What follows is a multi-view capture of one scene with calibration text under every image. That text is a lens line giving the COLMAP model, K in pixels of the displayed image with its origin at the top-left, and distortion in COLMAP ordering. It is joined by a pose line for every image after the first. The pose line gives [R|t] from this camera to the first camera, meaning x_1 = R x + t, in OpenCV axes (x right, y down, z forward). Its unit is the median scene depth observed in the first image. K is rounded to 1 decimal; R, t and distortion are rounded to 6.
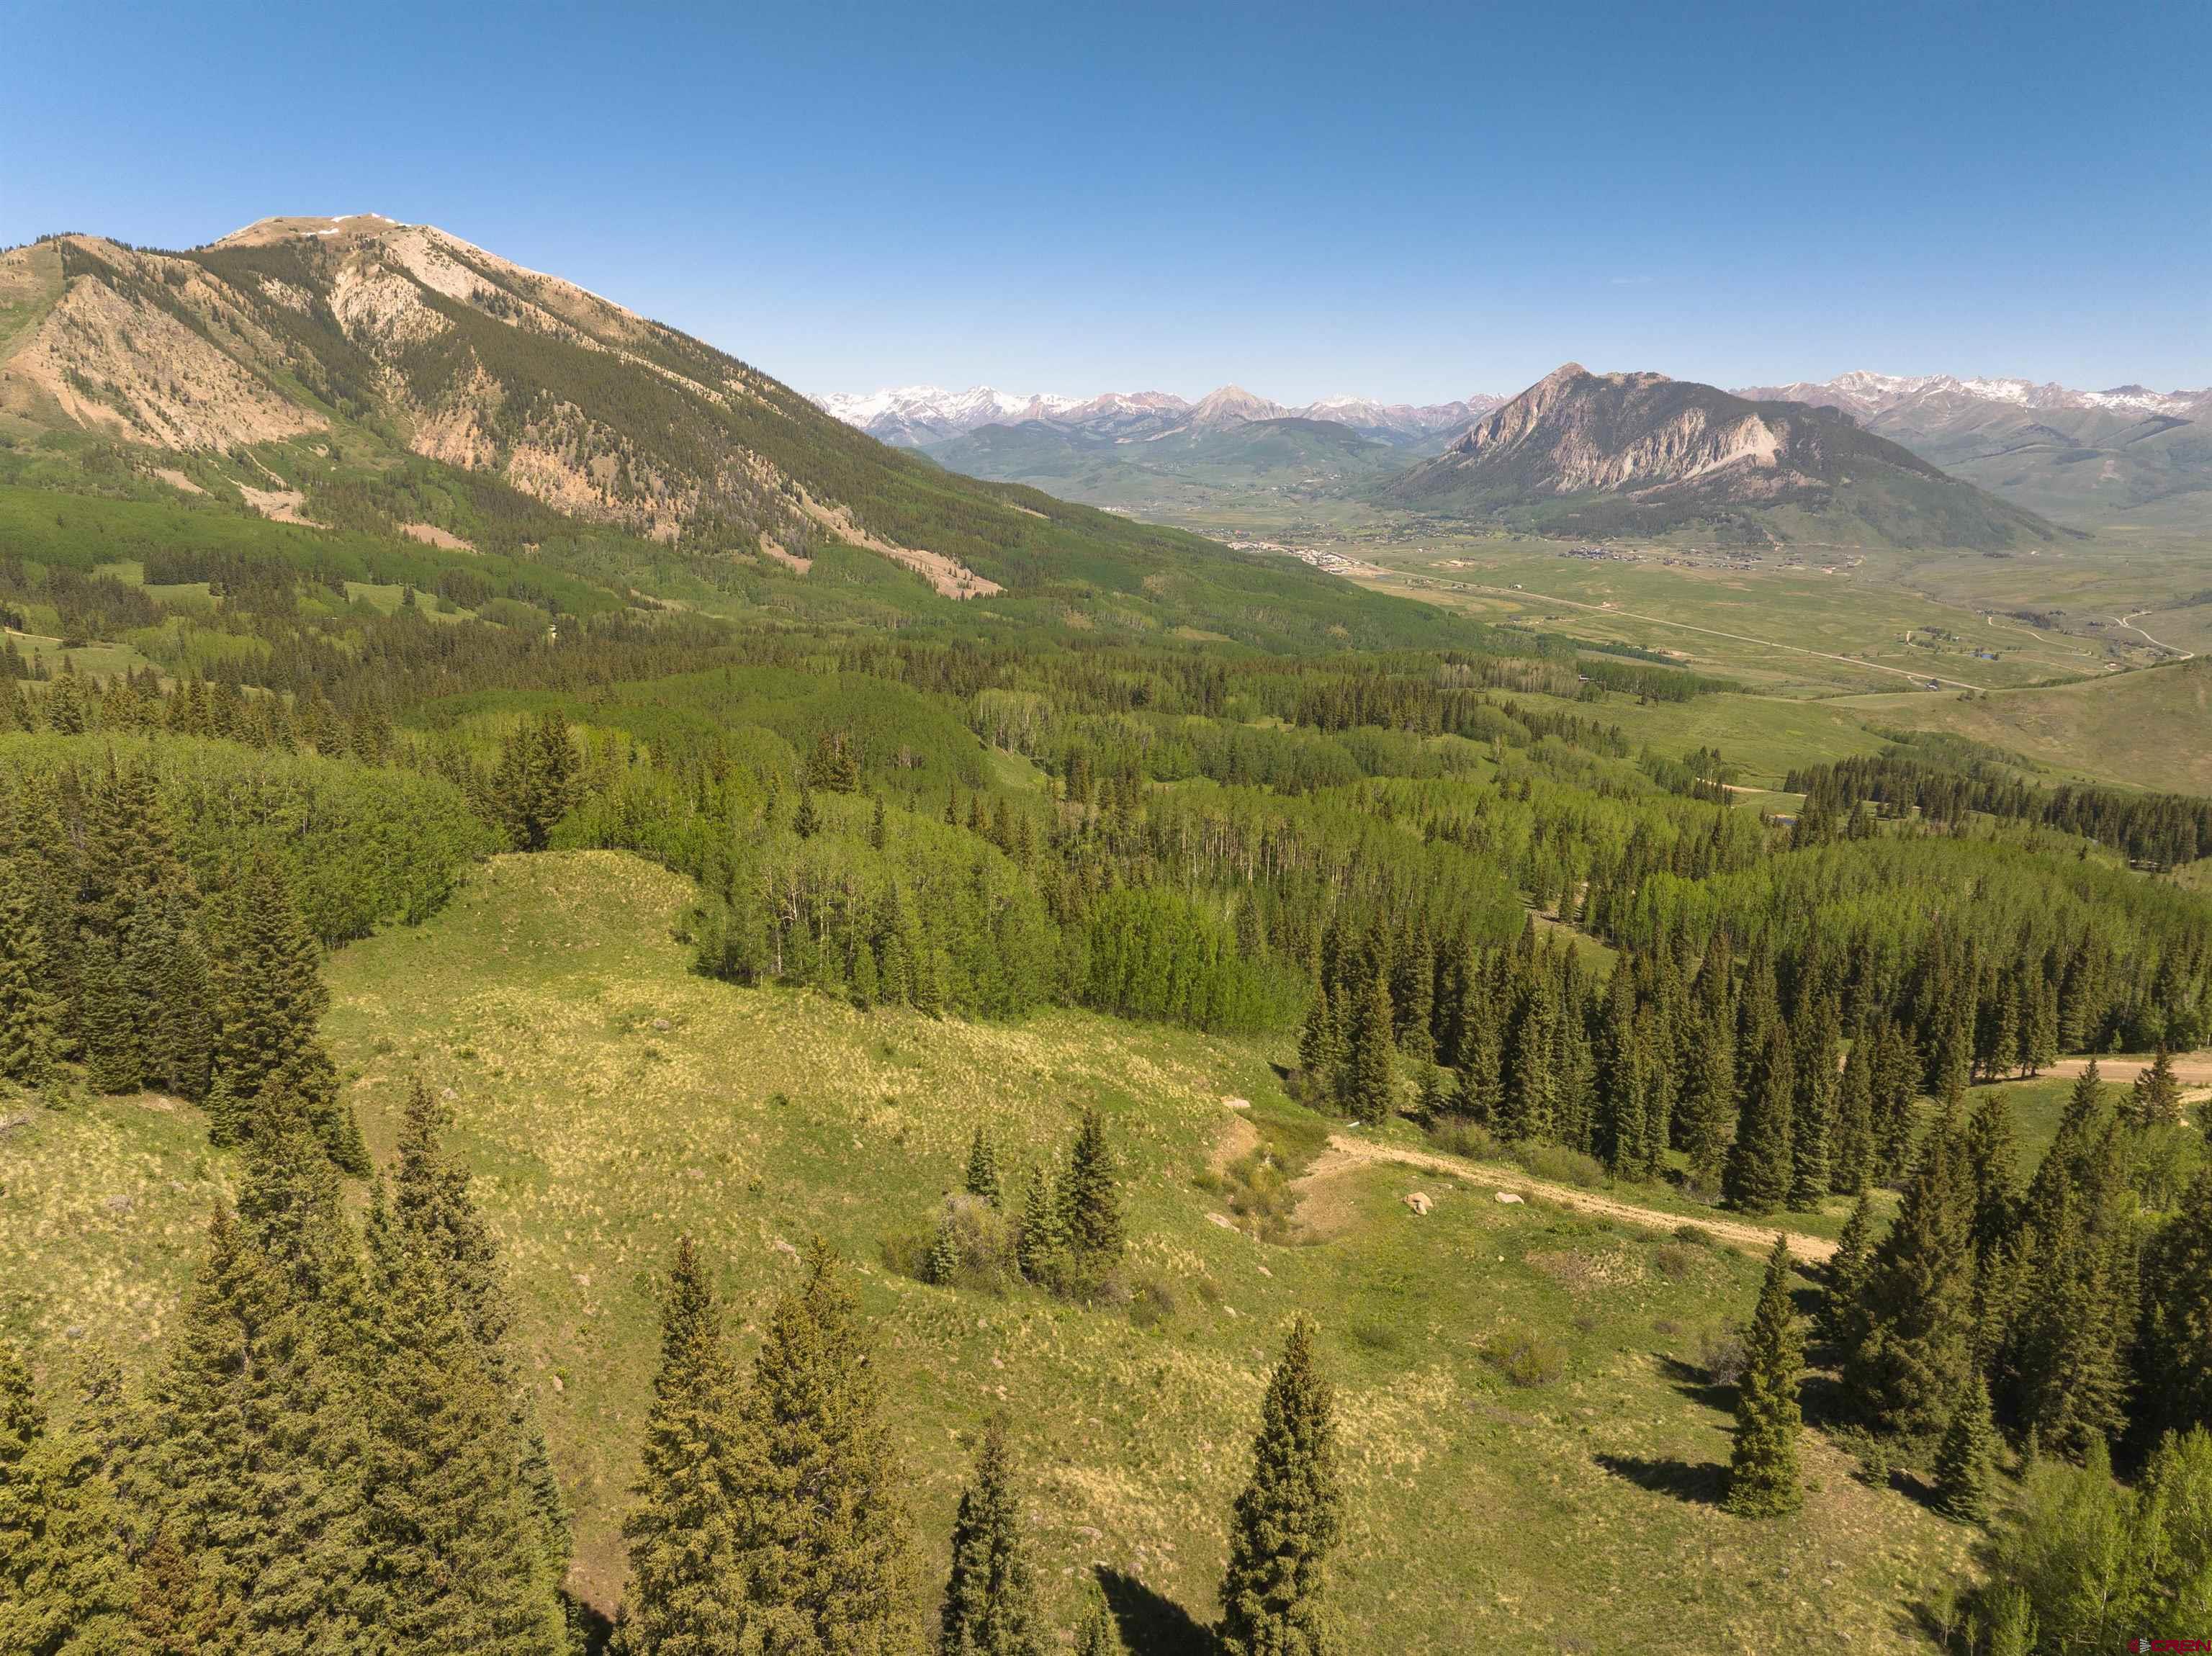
lens RADIAL K [[1549.5, 0, 1112.5], [0, 1549.5, 832.6], [0, 0, 1]] dist [-0.048298, 0.011641]
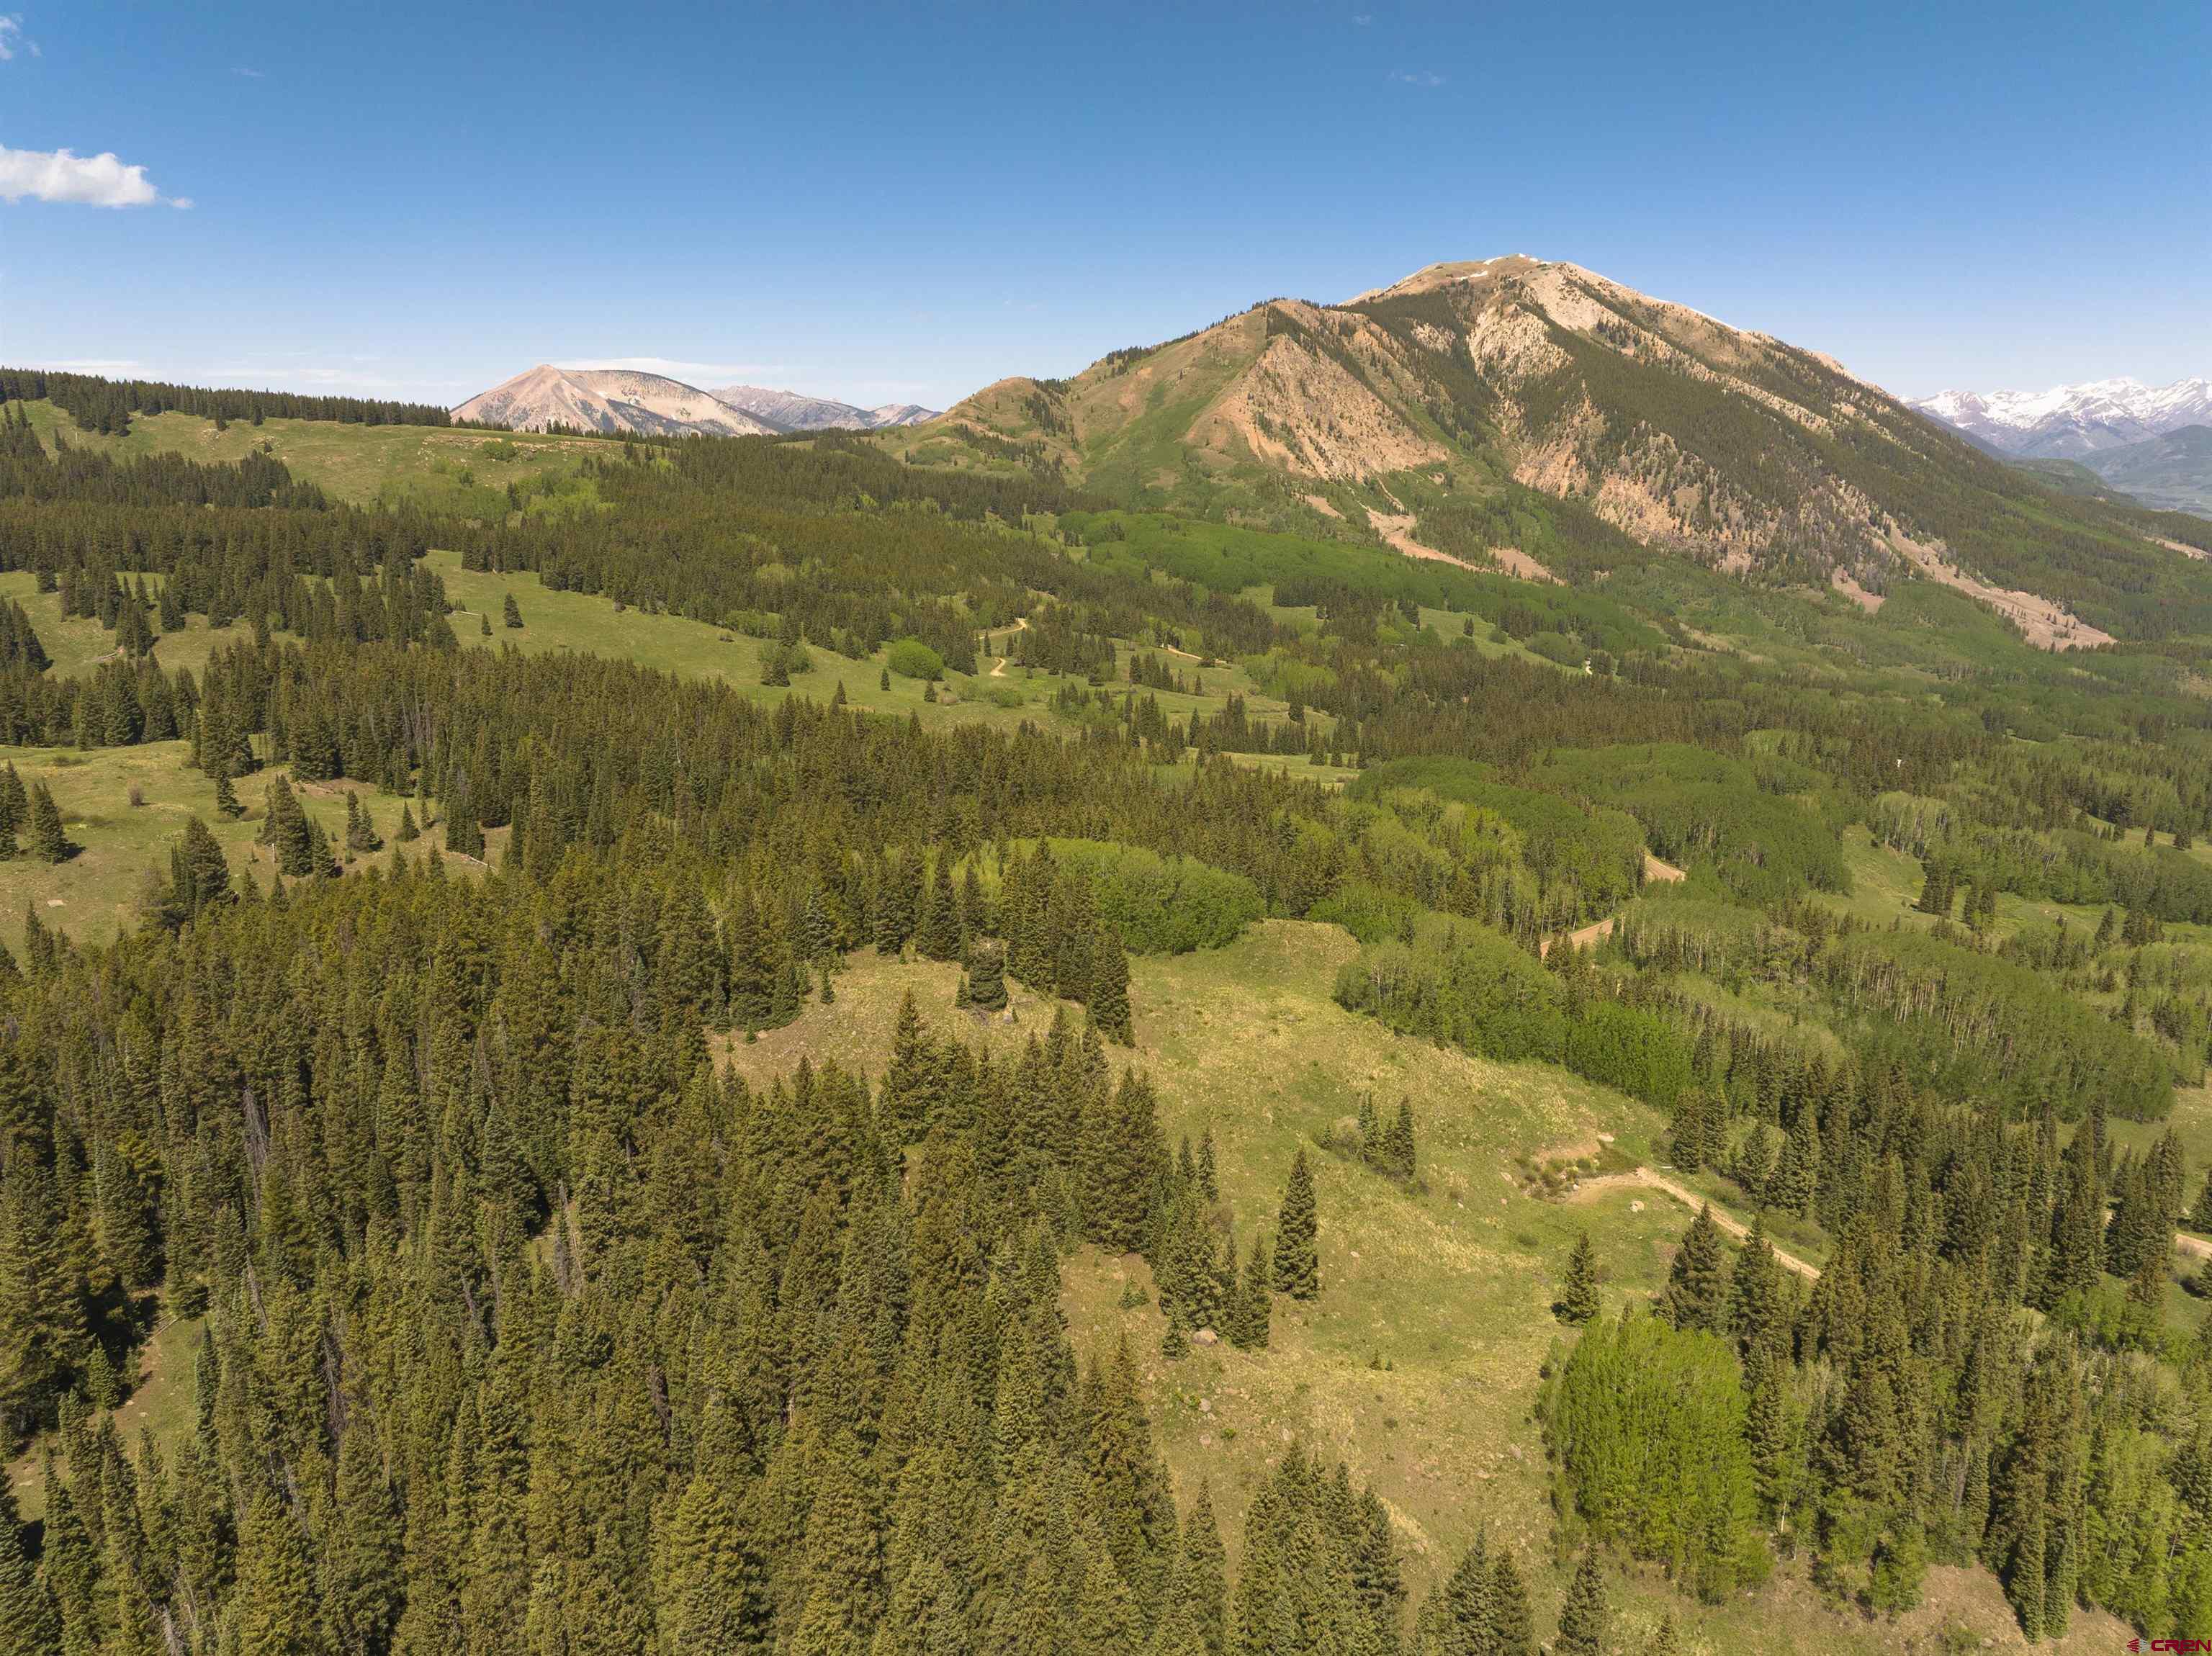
lens RADIAL K [[1549.5, 0, 1118.6], [0, 1549.5, 833.4], [0, 0, 1]] dist [-0.048298, 0.011641]
pose [[0.775782, 0.145370, -0.614028, 0.030431], [-0.143989, 0.988210, 0.052037, -0.007868], [0.614353, 0.048044, 0.787567, -0.032322]]
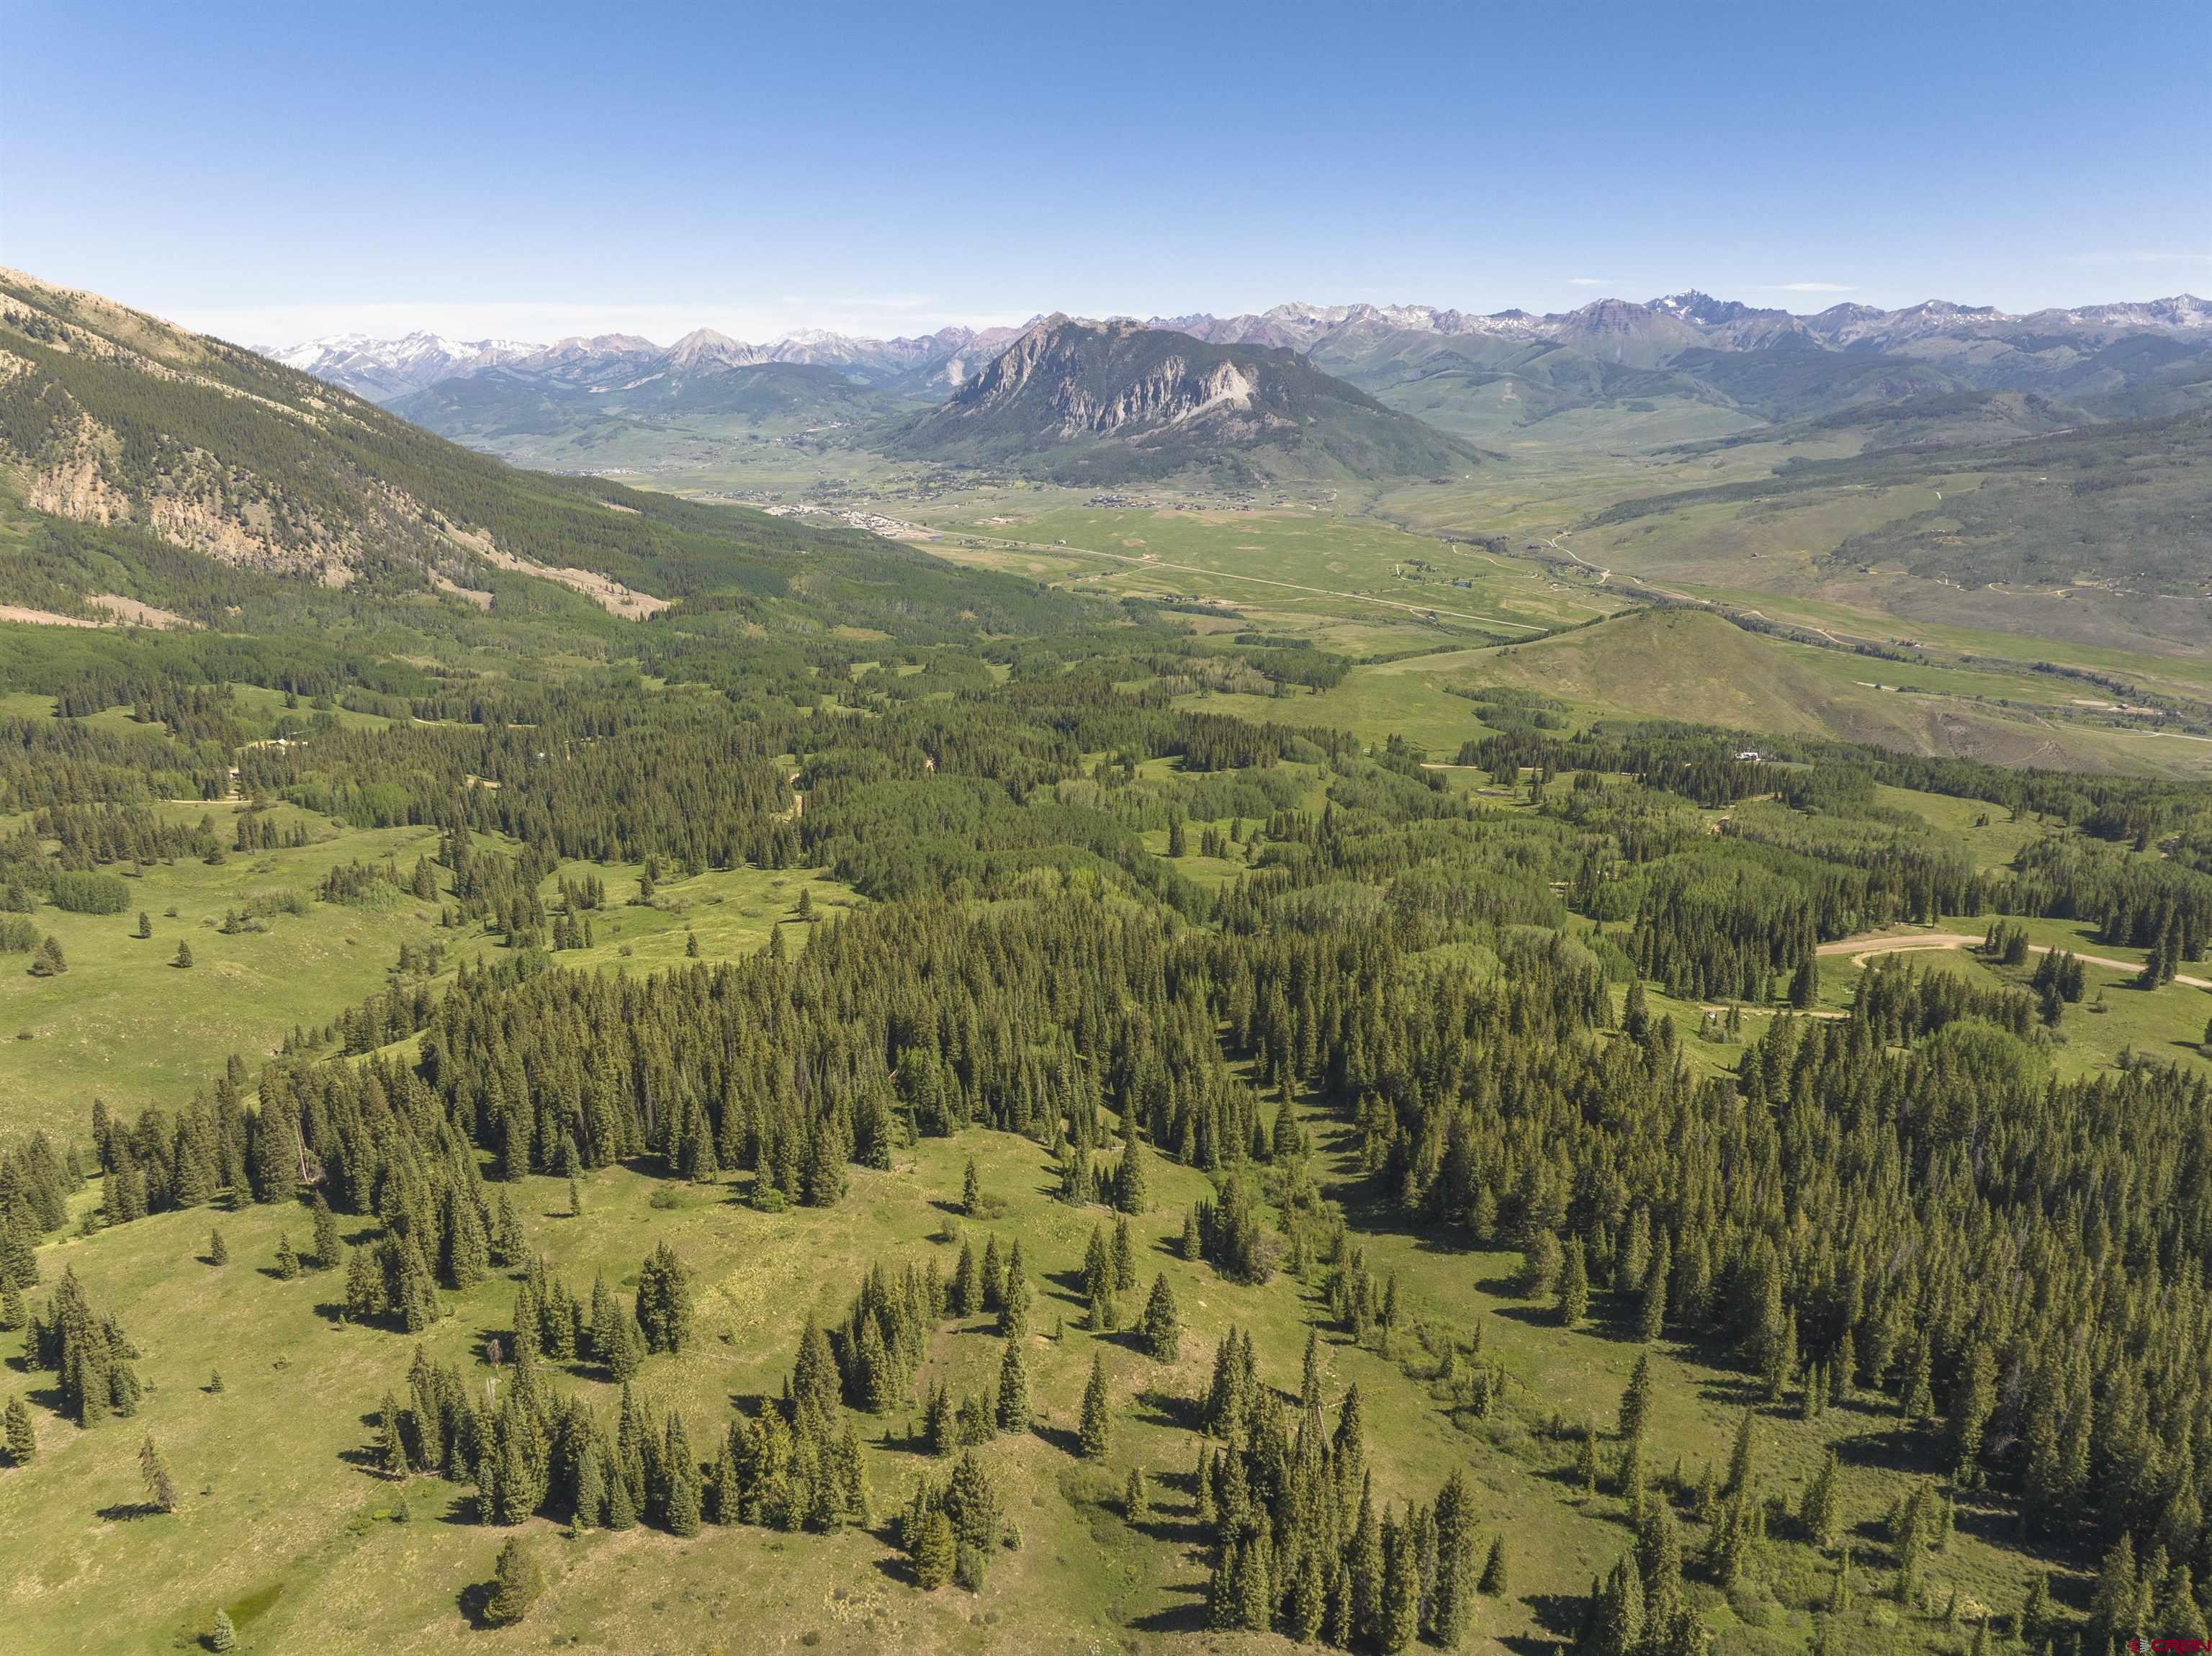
lens RADIAL K [[1549.5, 0, 1109.3], [0, 1549.5, 837.4], [0, 0, 1]] dist [-0.048298, 0.011641]
pose [[0.943701, -0.119398, 0.308500, -0.097179], [0.104376, 0.992424, 0.064809, -0.025005], [-0.313901, -0.028960, 0.949014, -0.085986]]
